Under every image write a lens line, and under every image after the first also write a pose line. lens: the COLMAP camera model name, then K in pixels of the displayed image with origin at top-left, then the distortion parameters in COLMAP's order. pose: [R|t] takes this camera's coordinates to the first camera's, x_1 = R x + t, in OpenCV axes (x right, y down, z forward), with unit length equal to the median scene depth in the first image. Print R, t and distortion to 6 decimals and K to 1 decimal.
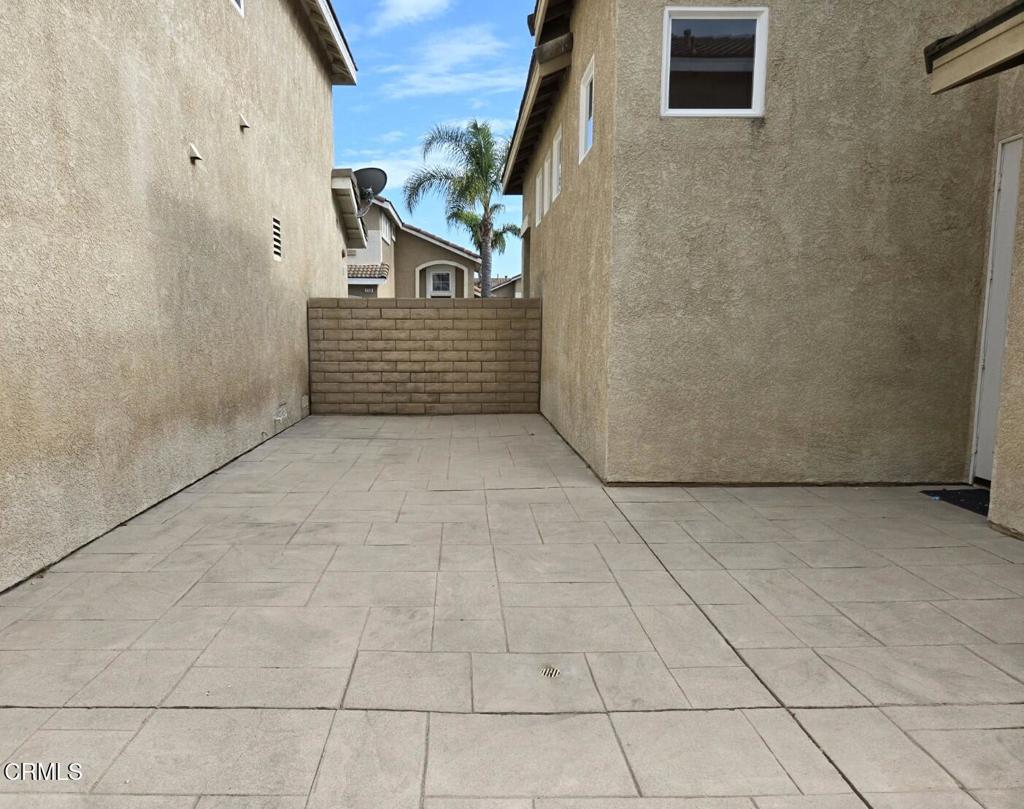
lens RADIAL K [[721.2, 0, 507.6], [0, 721.2, 411.0], [0, 0, 1]] dist [0.053586, -0.041631]
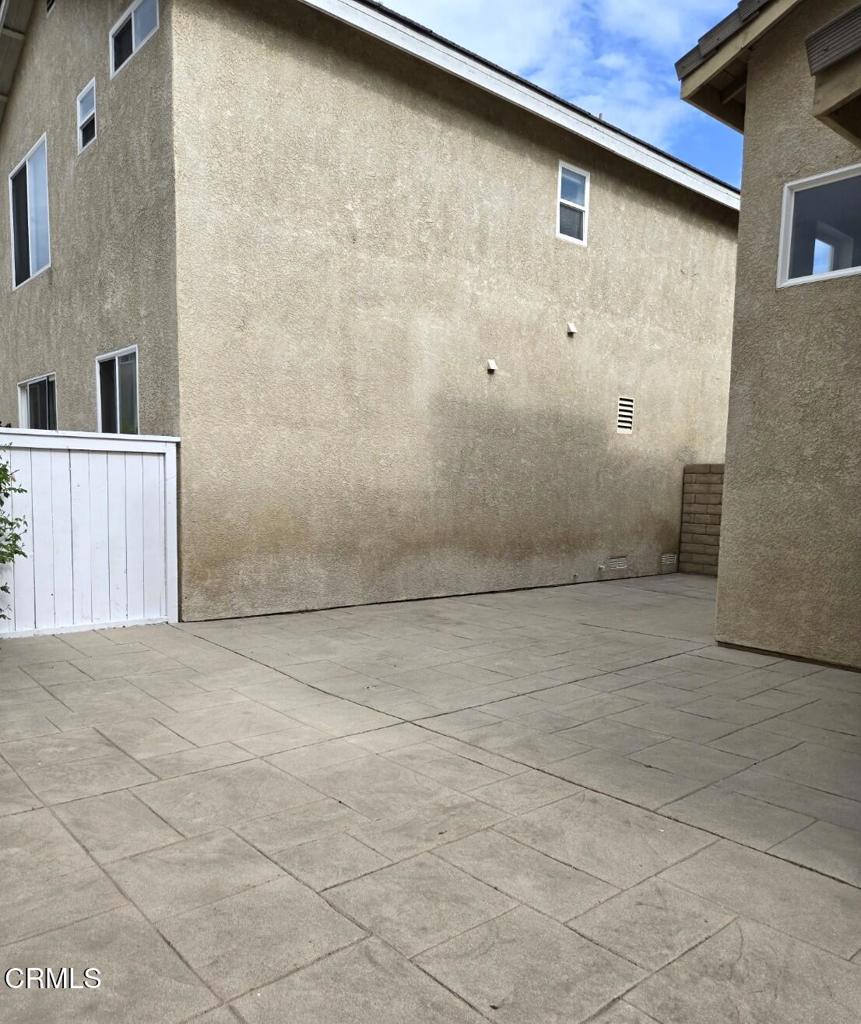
lens RADIAL K [[777.9, 0, 445.6], [0, 777.9, 550.6], [0, 0, 1]] dist [0.032389, -0.008308]
pose [[0.647906, 0.079146, -0.757597, 0.751166], [-0.111206, 0.993759, 0.008713, 0.002816], [0.753559, 0.078604, 0.652664, -0.038722]]
